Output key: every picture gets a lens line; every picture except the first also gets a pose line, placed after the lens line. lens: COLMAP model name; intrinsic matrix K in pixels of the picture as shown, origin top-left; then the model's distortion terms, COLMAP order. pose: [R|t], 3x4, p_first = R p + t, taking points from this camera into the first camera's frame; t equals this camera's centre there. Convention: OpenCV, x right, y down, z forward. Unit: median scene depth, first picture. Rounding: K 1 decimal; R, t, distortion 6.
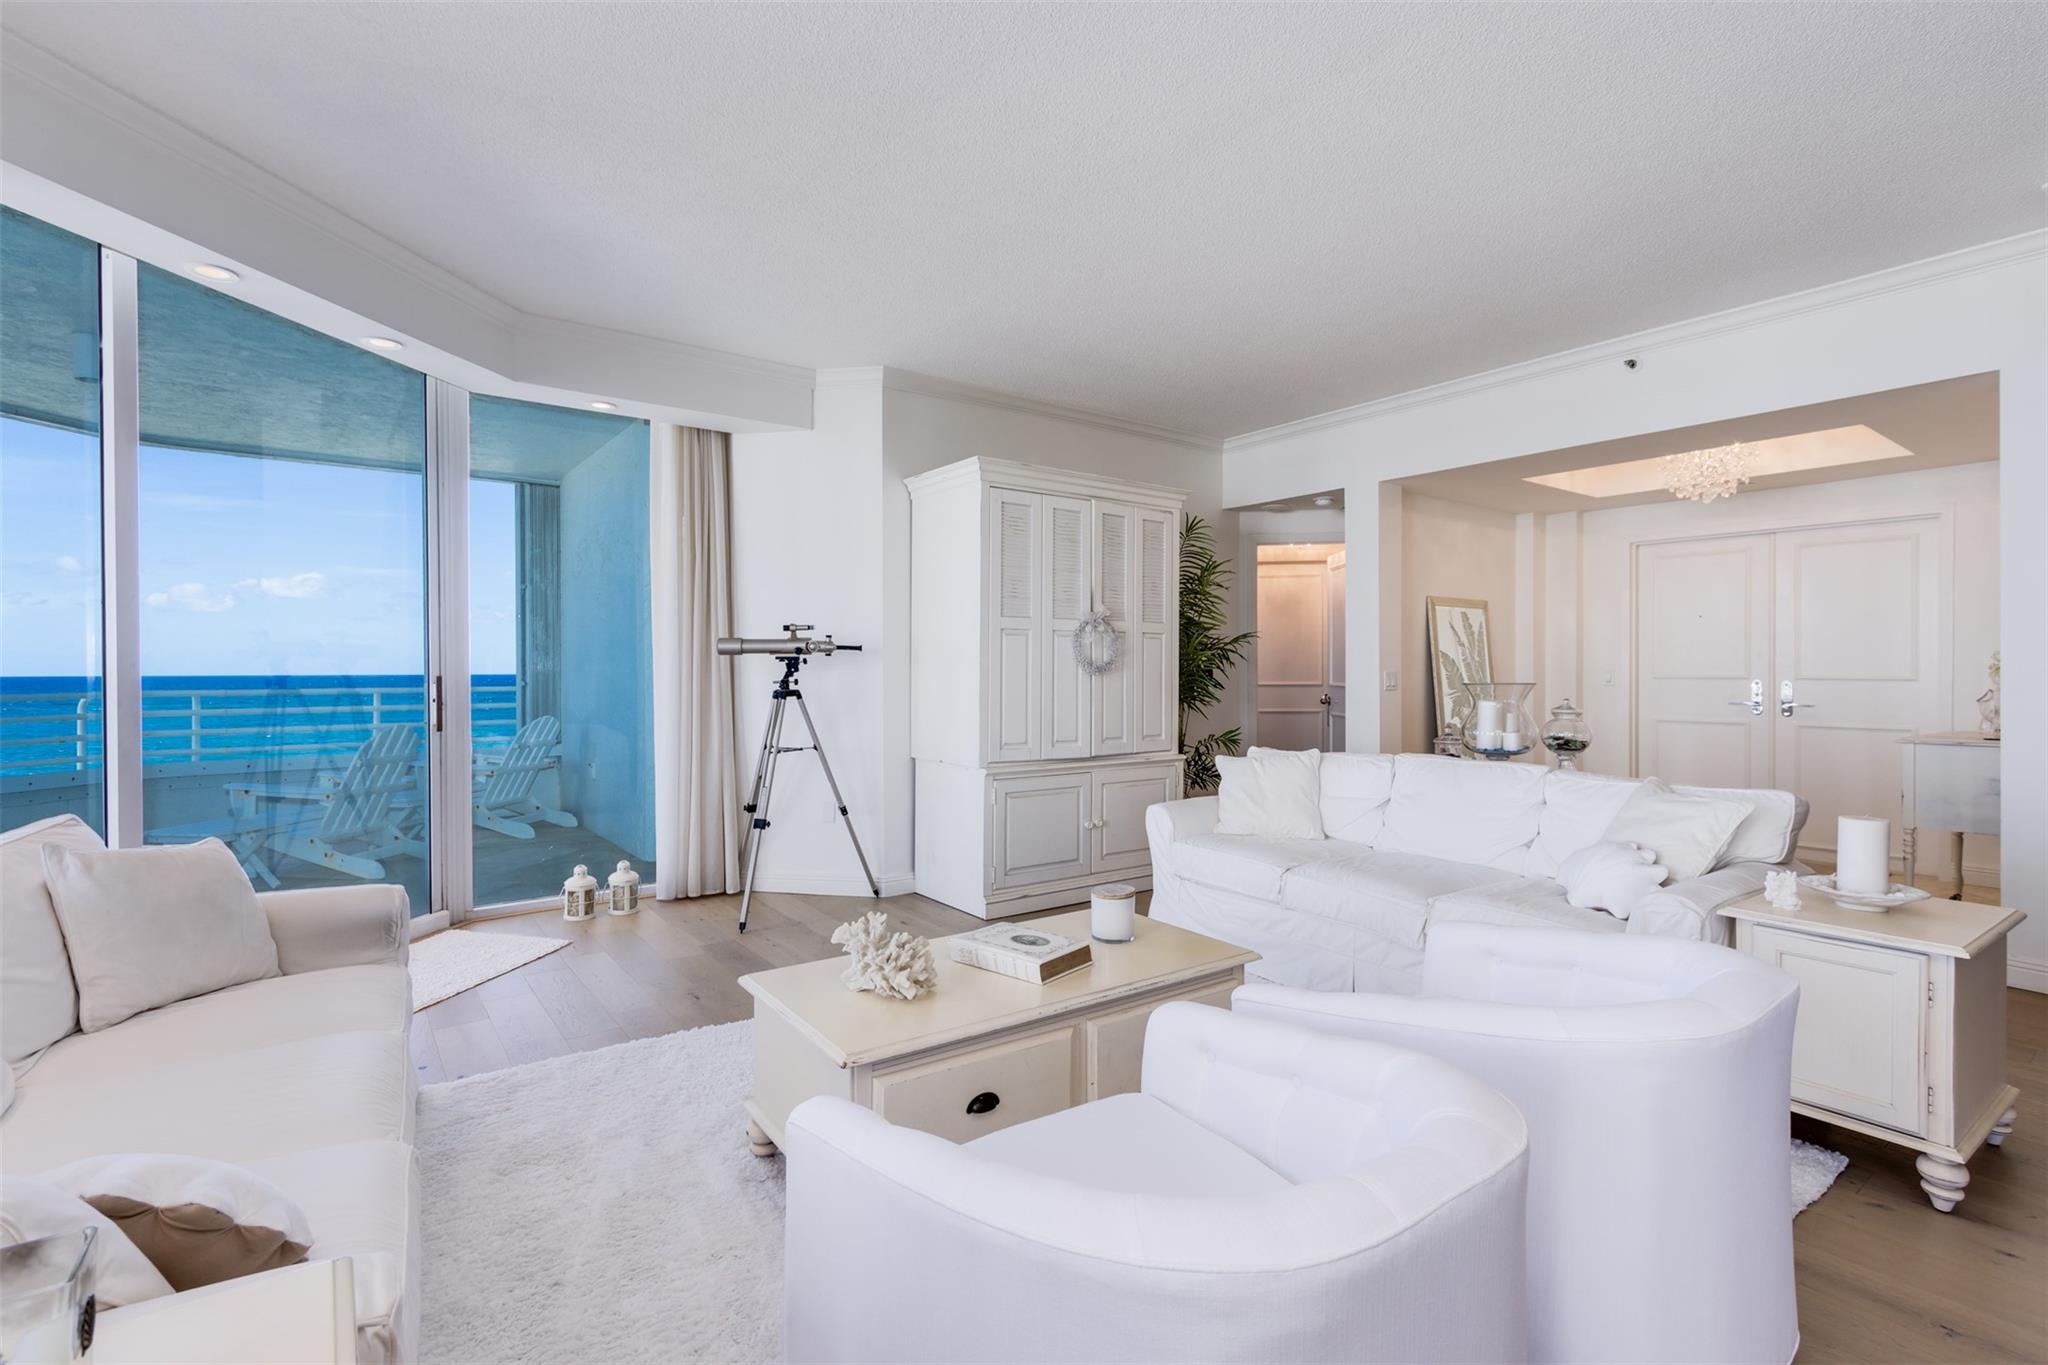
lens RADIAL K [[916.9, 0, 1024.0], [0, 916.9, 682.5], [0, 0, 1]] dist [-0.011688, 0.000057]
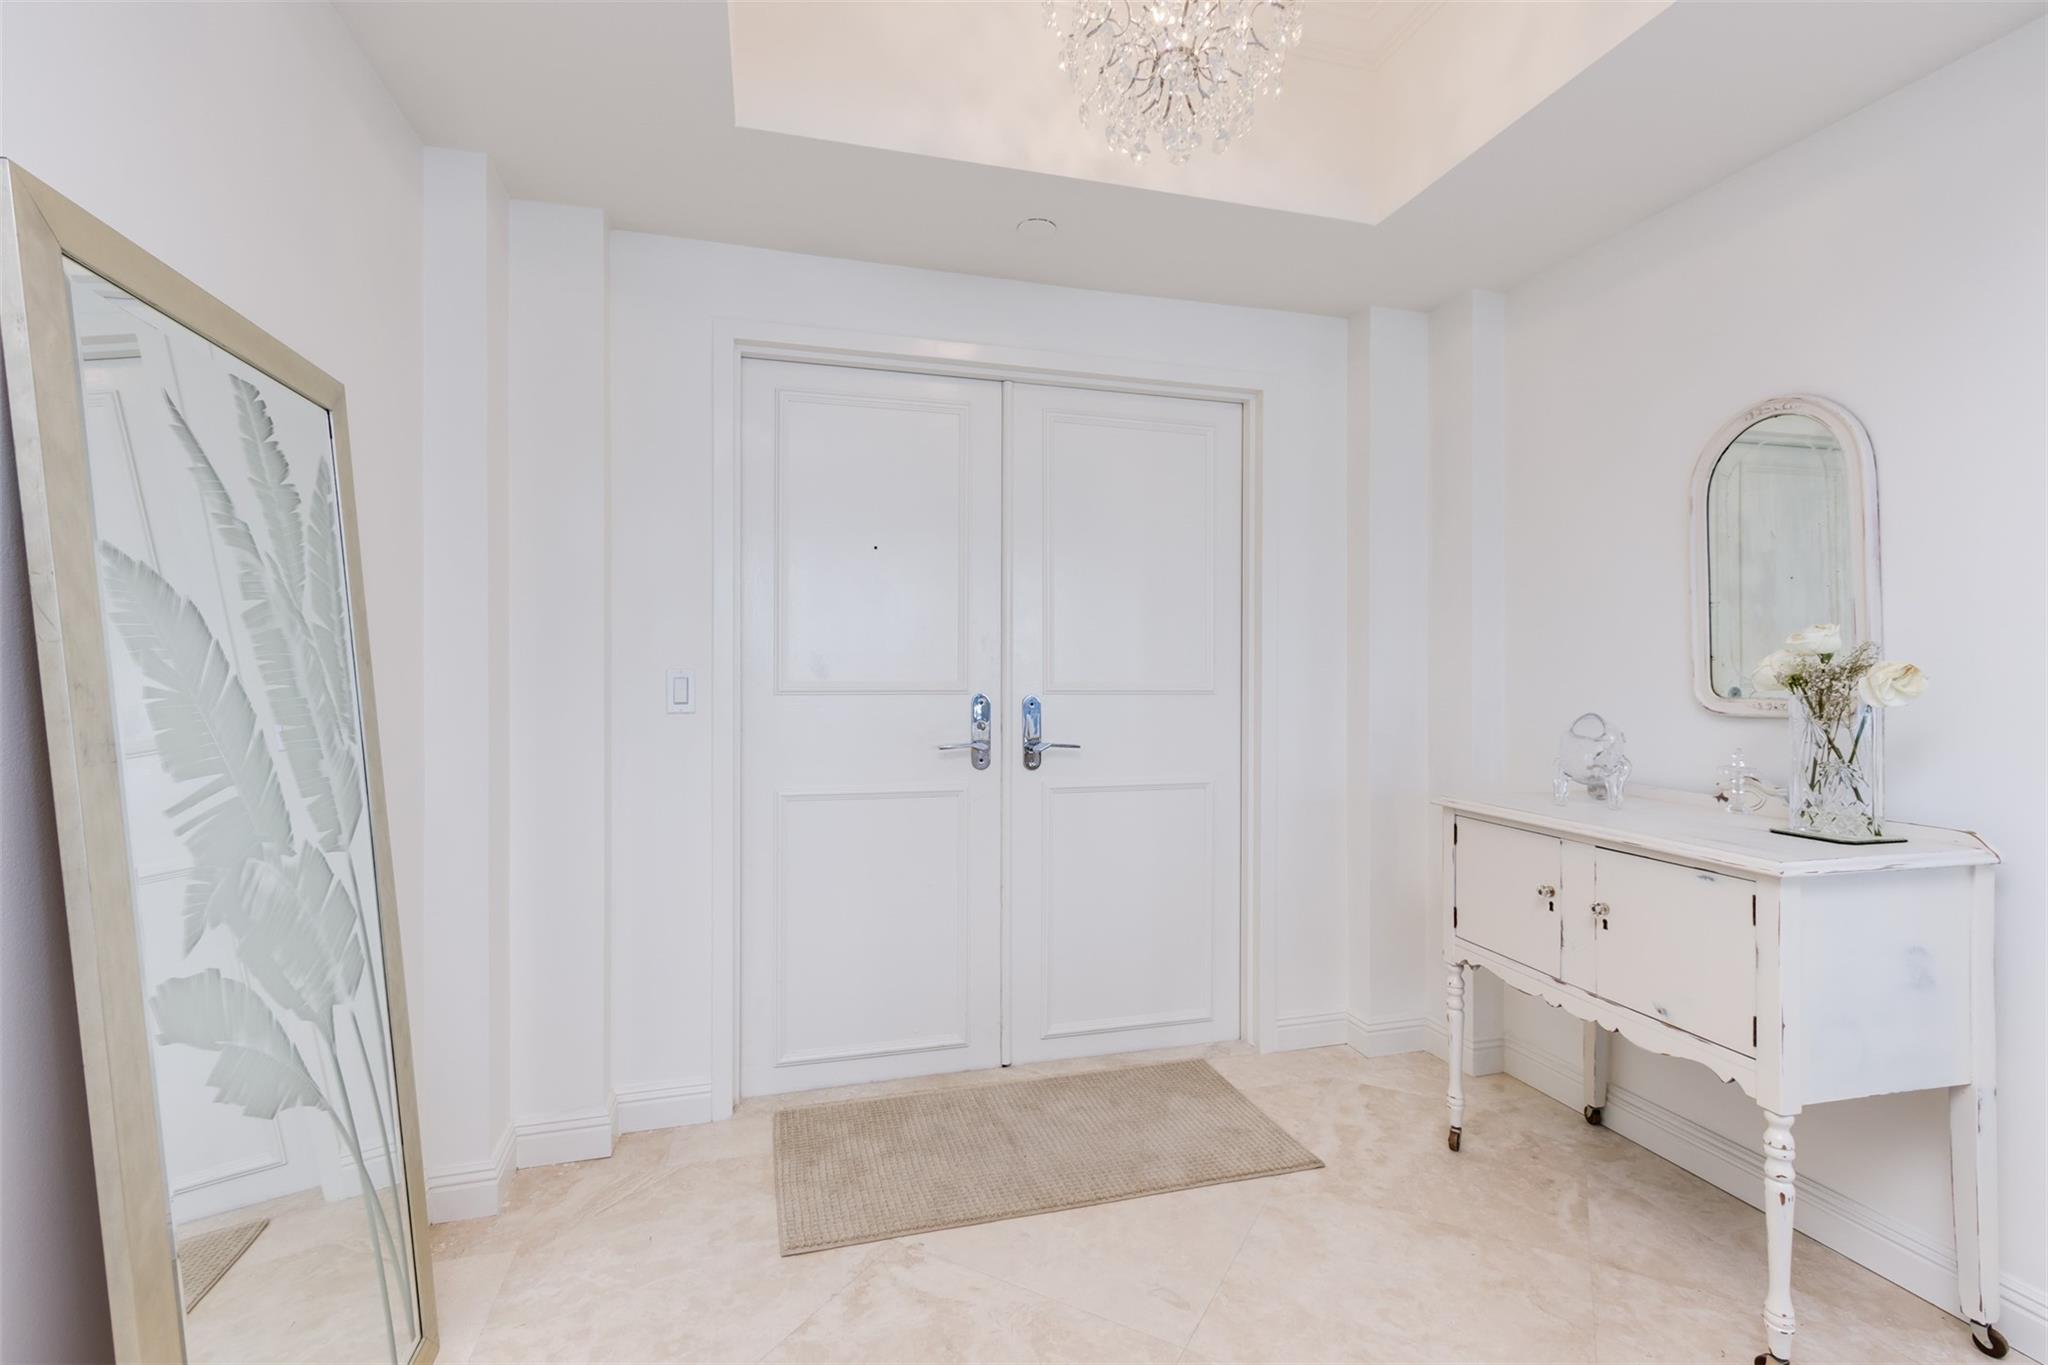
lens RADIAL K [[933.6, 0, 1024.0], [0, 933.6, 682.5], [0, 0, 1]] dist [-0.000192, 0.000285]
pose [[0.353194, -0.006880, 0.935525, 0.349962], [0.009513, 0.999948, 0.003763, -0.009335], [-0.935502, 0.007571, 0.353241, 0.770992]]
